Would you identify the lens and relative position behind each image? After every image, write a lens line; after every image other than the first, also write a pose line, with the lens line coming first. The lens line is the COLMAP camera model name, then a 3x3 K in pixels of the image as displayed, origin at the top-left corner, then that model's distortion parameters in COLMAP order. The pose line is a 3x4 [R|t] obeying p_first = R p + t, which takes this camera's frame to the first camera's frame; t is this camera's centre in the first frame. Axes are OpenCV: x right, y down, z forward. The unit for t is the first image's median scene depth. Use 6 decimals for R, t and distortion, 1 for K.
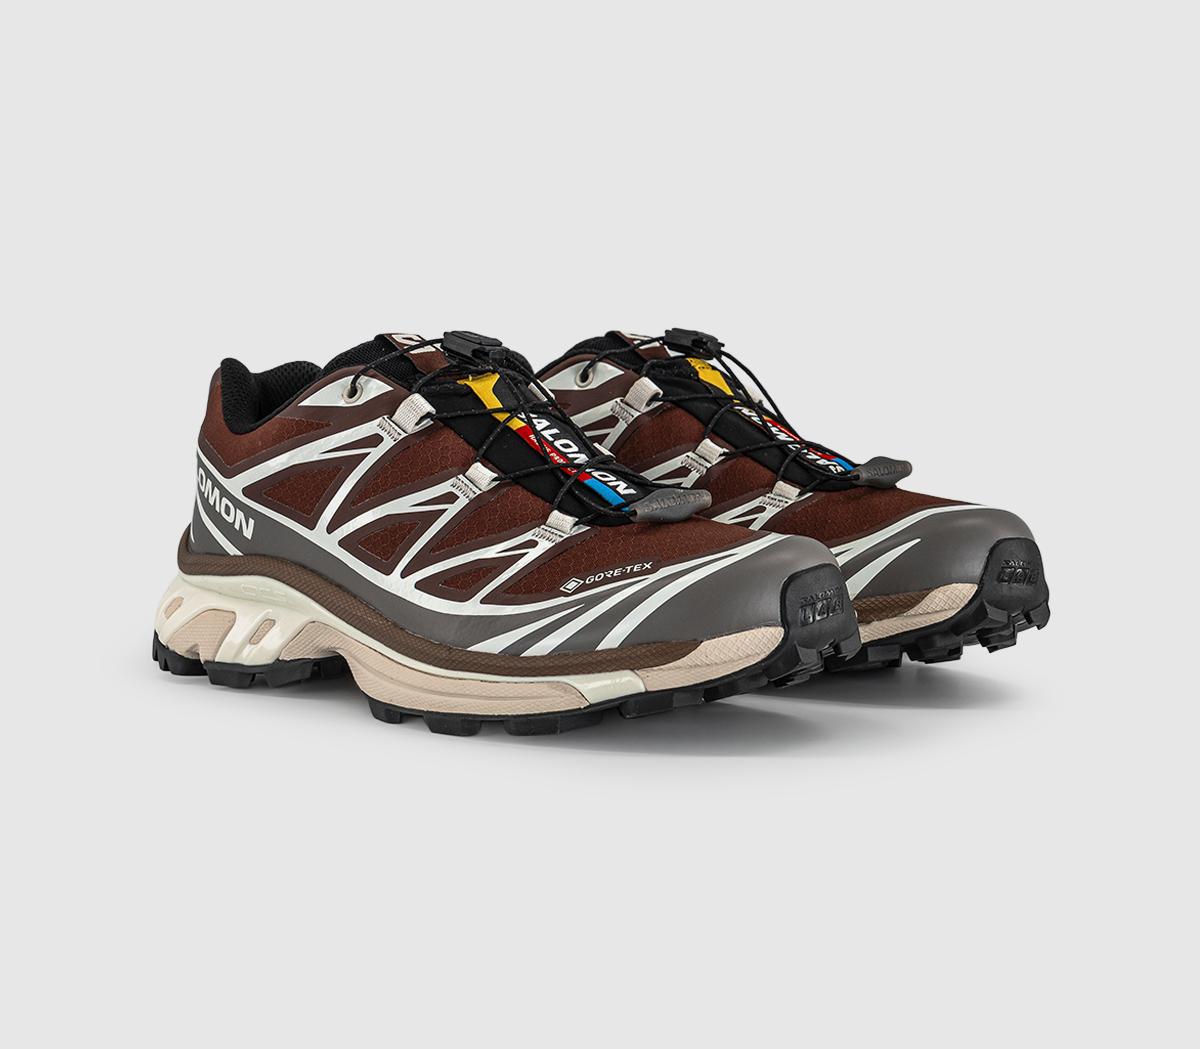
lens RADIAL K [[2017.1, 0, 600.0], [0, 2017.1, 524.5], [0, 0, 1]] dist [0.014209, 0.013761]
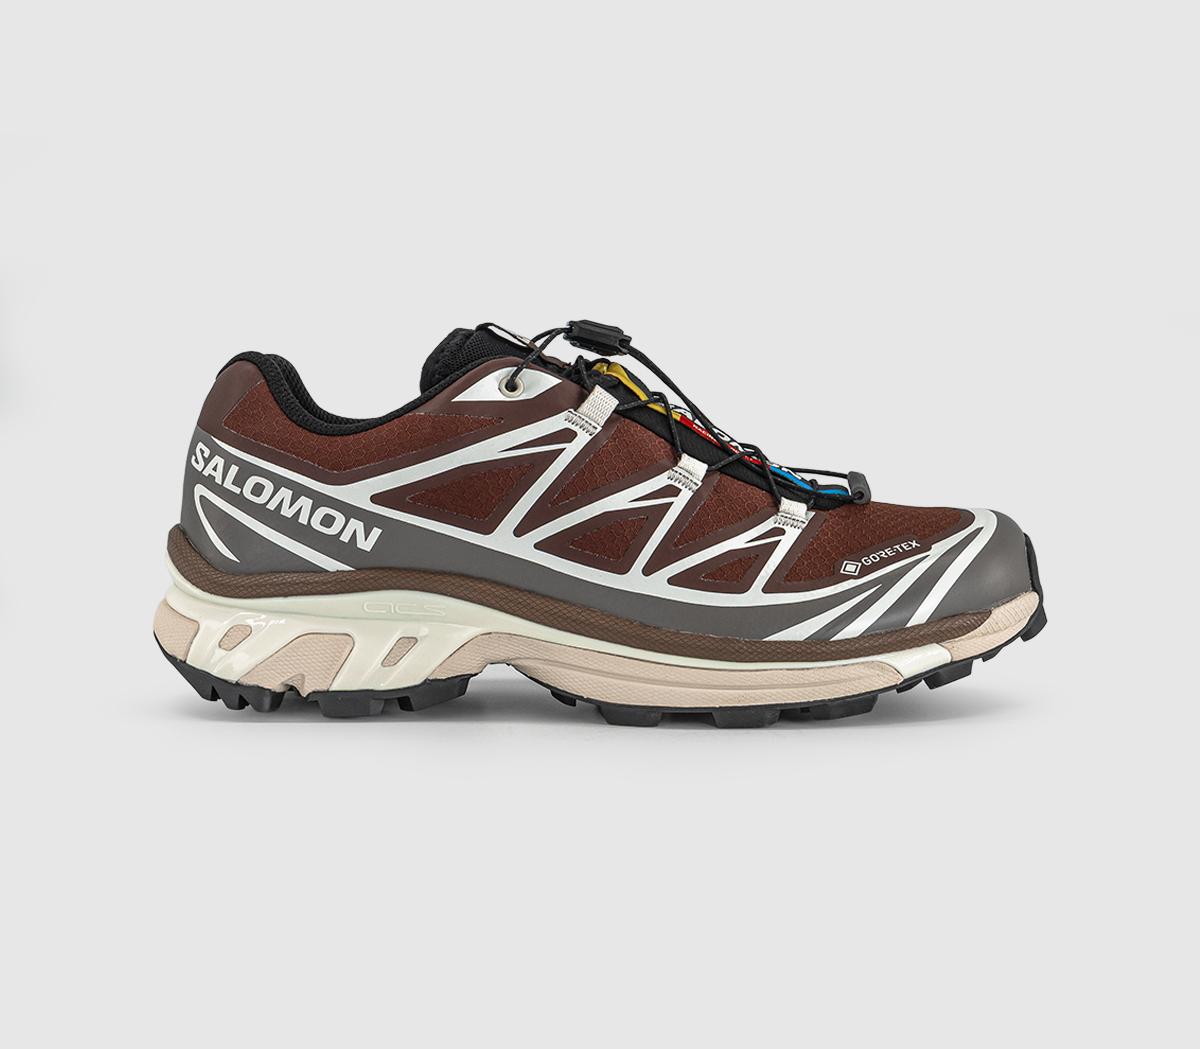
lens RADIAL K [[2017.1, 0, 600.0], [0, 2017.1, 524.5], [0, 0, 1]] dist [0.014209, 0.013761]
pose [[0.816643, -0.054264, 0.574587, -0.649885], [0.055969, 0.998324, 0.014735, -0.012974], [-0.574423, 0.020126, 0.818311, 0.215992]]
